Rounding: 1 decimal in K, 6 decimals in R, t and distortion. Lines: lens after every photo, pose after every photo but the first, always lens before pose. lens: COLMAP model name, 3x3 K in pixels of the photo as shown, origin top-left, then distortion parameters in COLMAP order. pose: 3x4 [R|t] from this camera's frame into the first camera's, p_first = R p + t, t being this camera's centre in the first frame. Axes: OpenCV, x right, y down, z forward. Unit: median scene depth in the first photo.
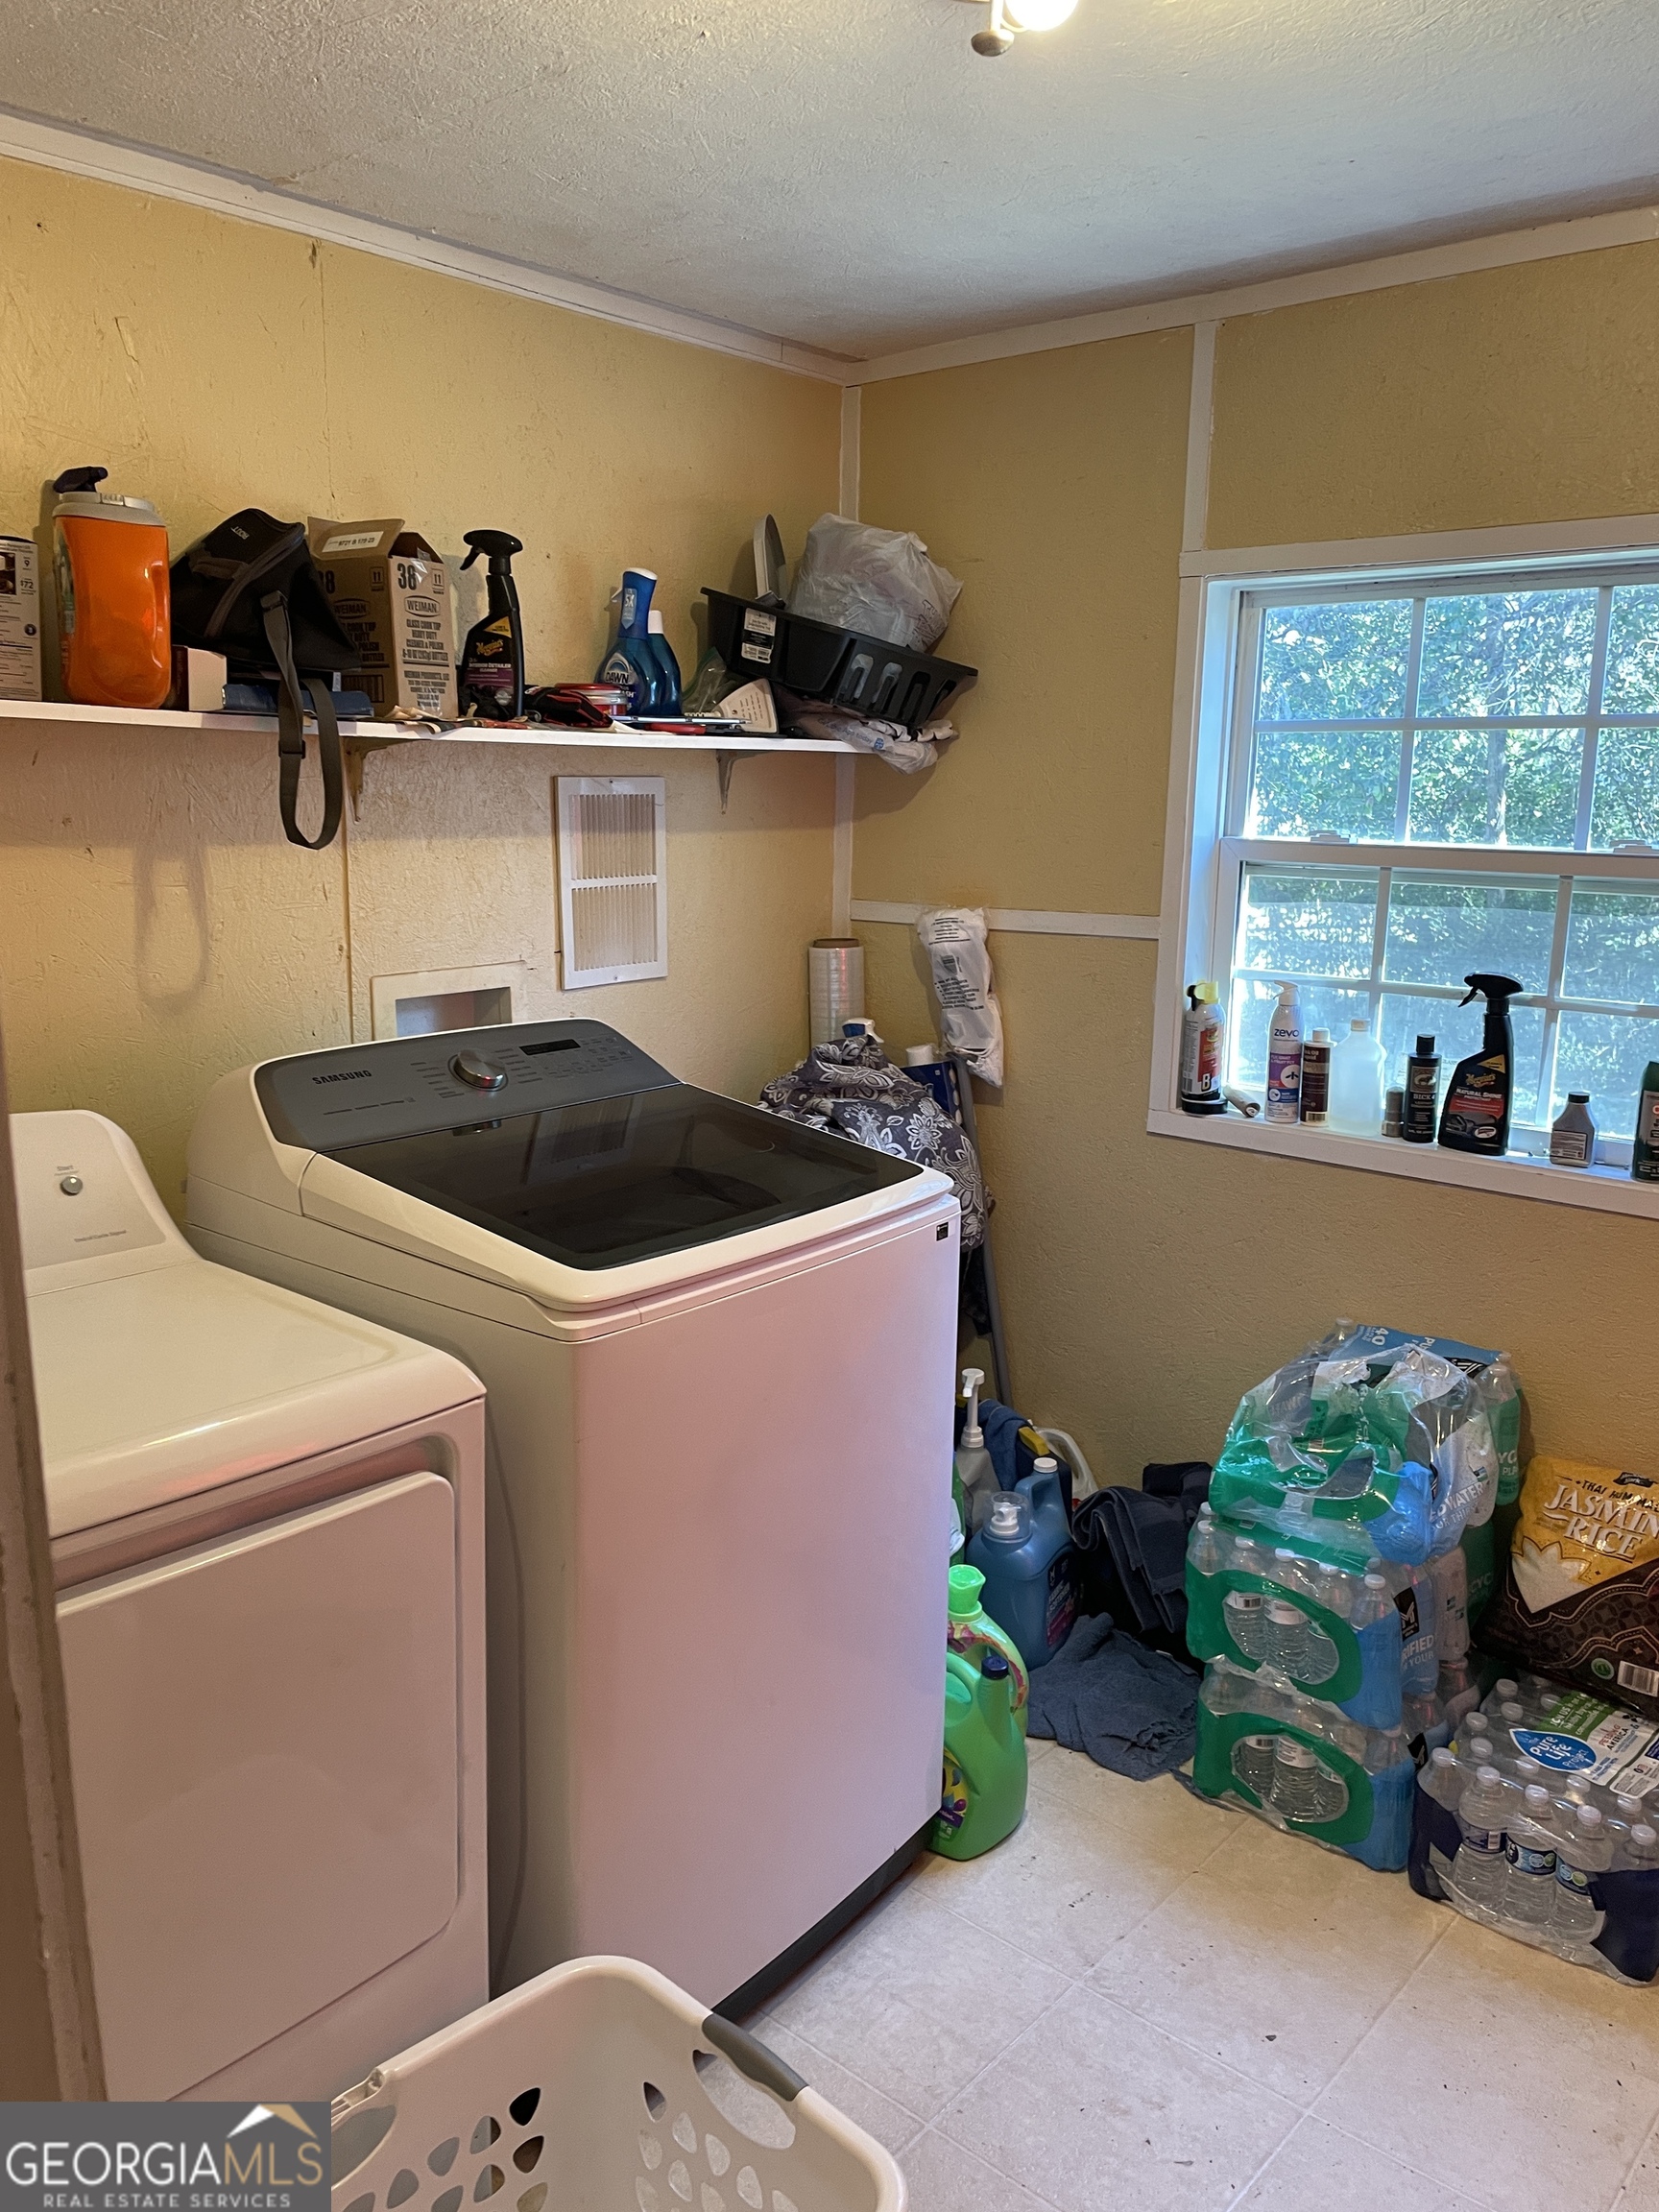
lens RADIAL K [[1673.9, 0, 822.0], [0, 1673.9, 1101.9], [0, 0, 1]] dist [0.066410, -0.093357]
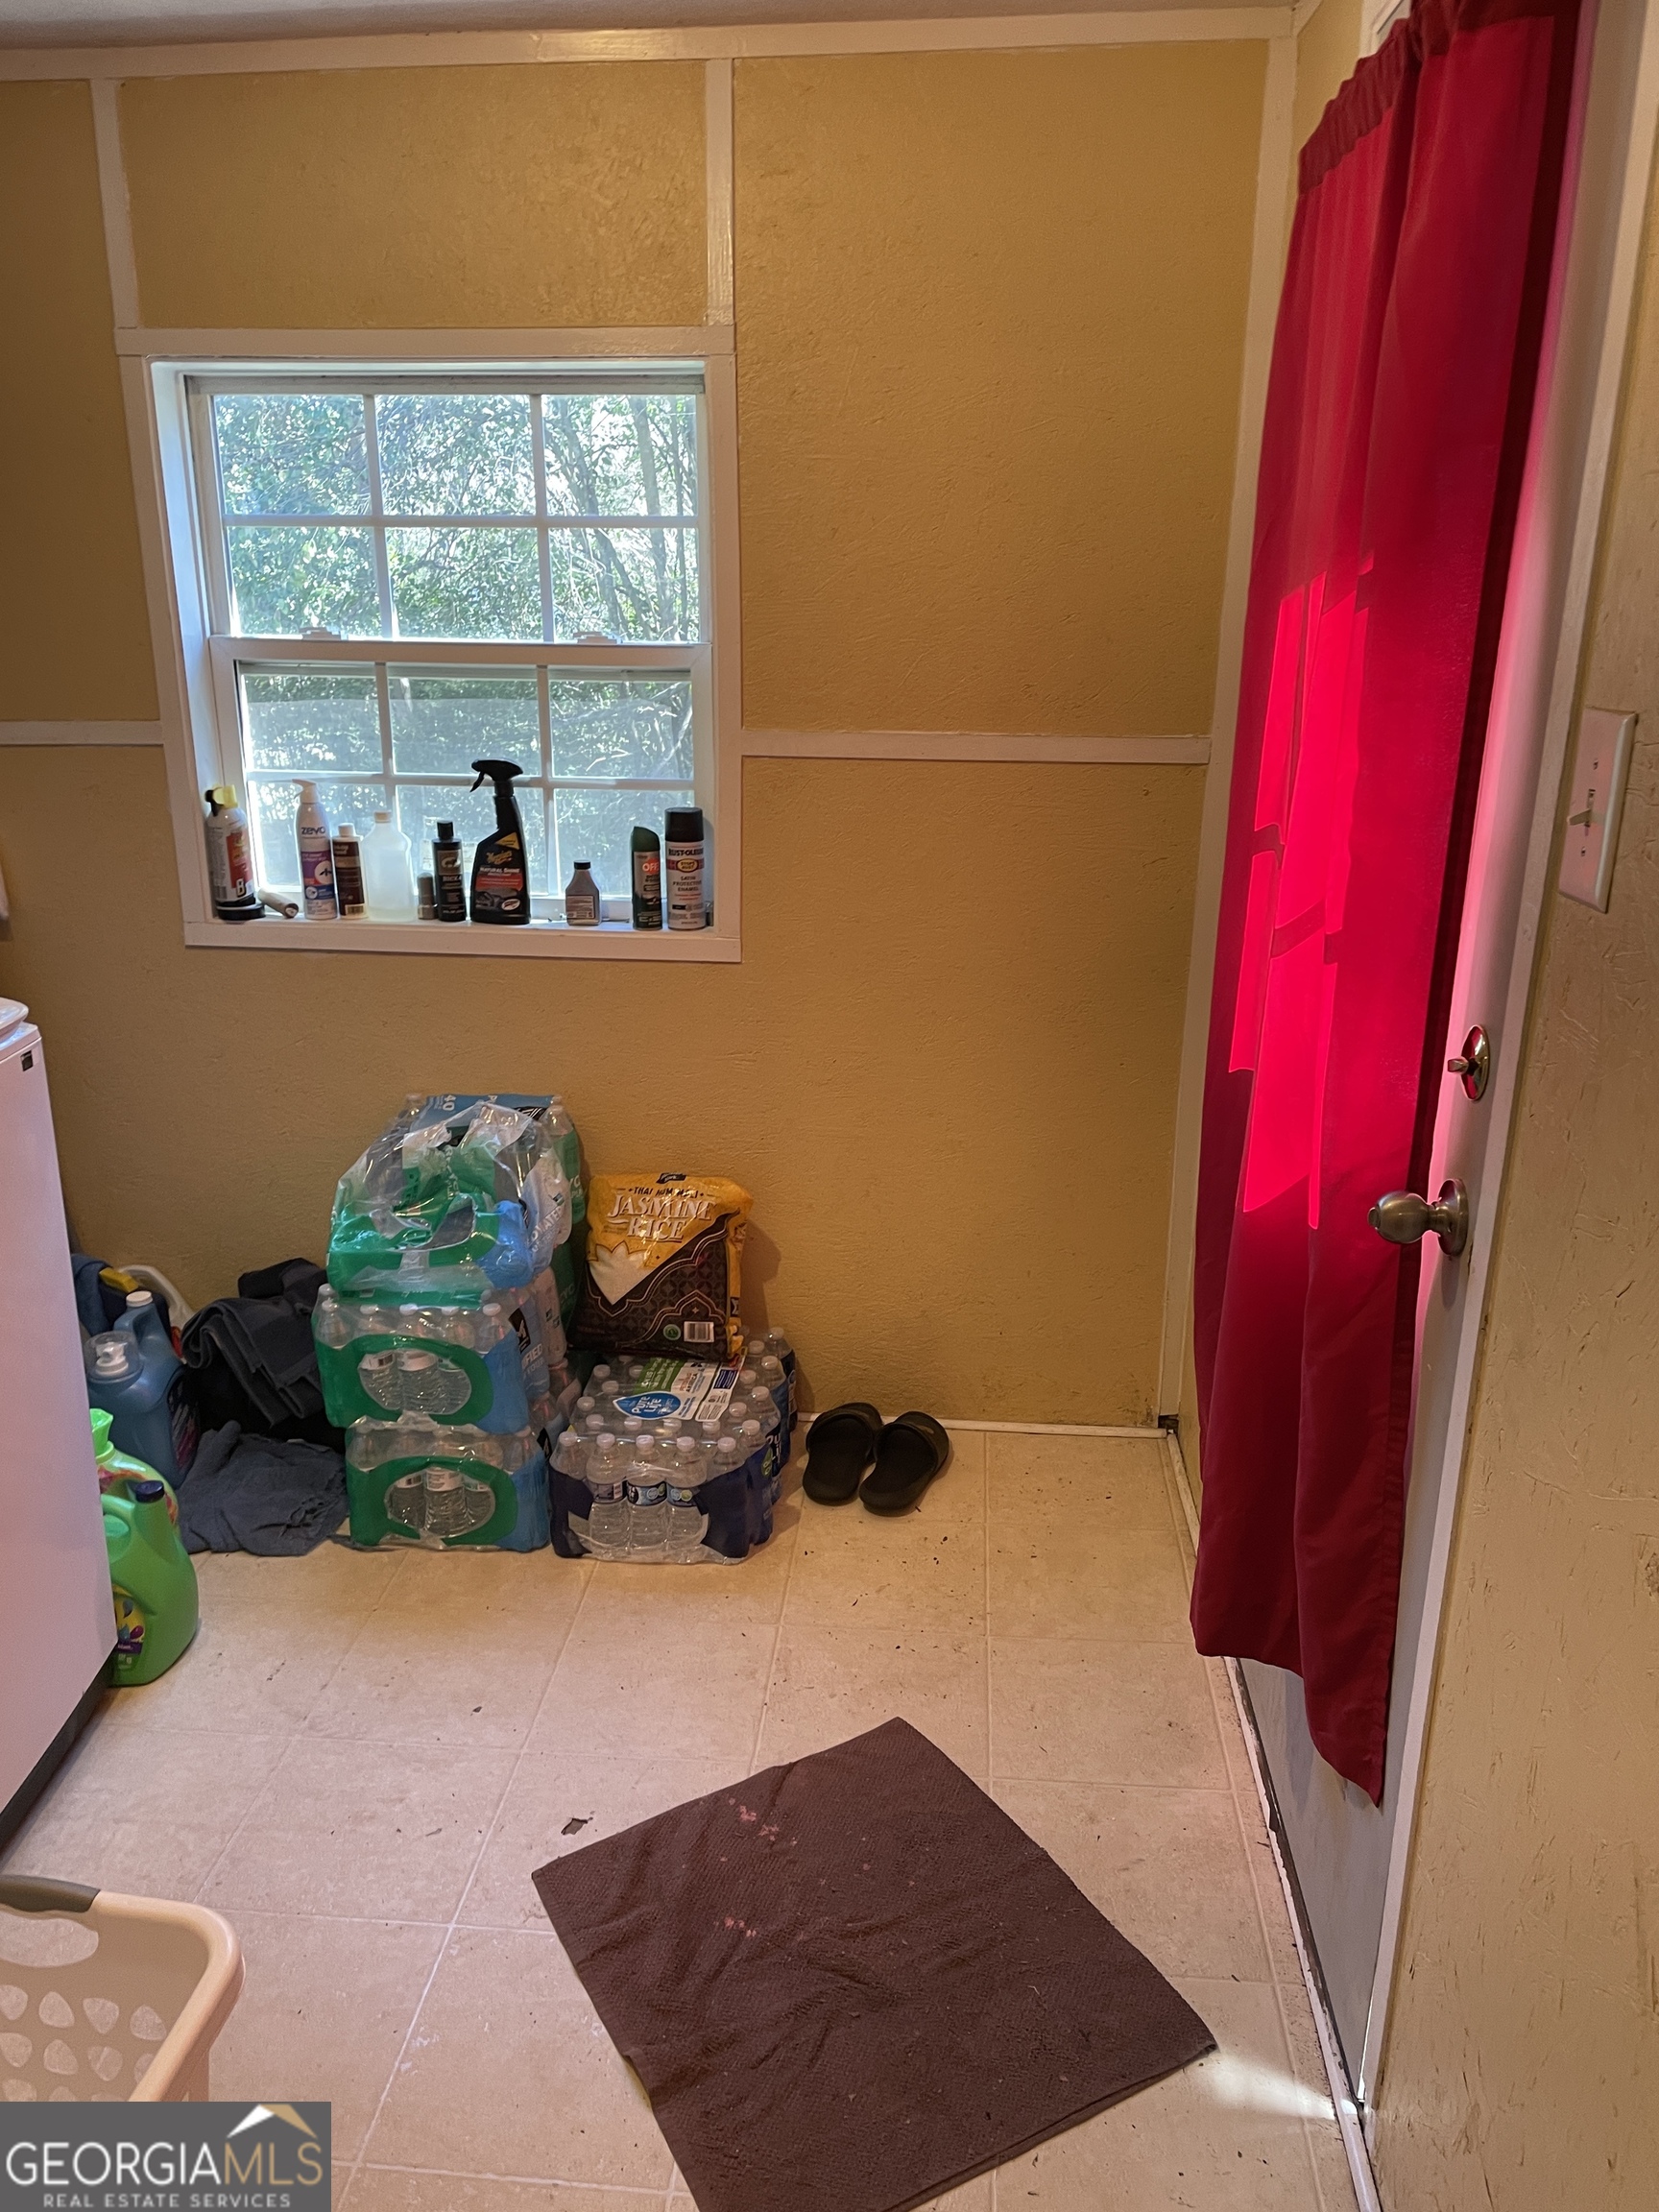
lens RADIAL K [[1673.9, 0, 849.3], [0, 1673.9, 1130.2], [0, 0, 1]] dist [0.066410, -0.093357]
pose [[0.798283, -0.186614, 0.572643, -0.093538], [0.119119, 0.980925, 0.153611, 0.020722], [-0.590386, -0.054413, 0.805285, -0.034986]]
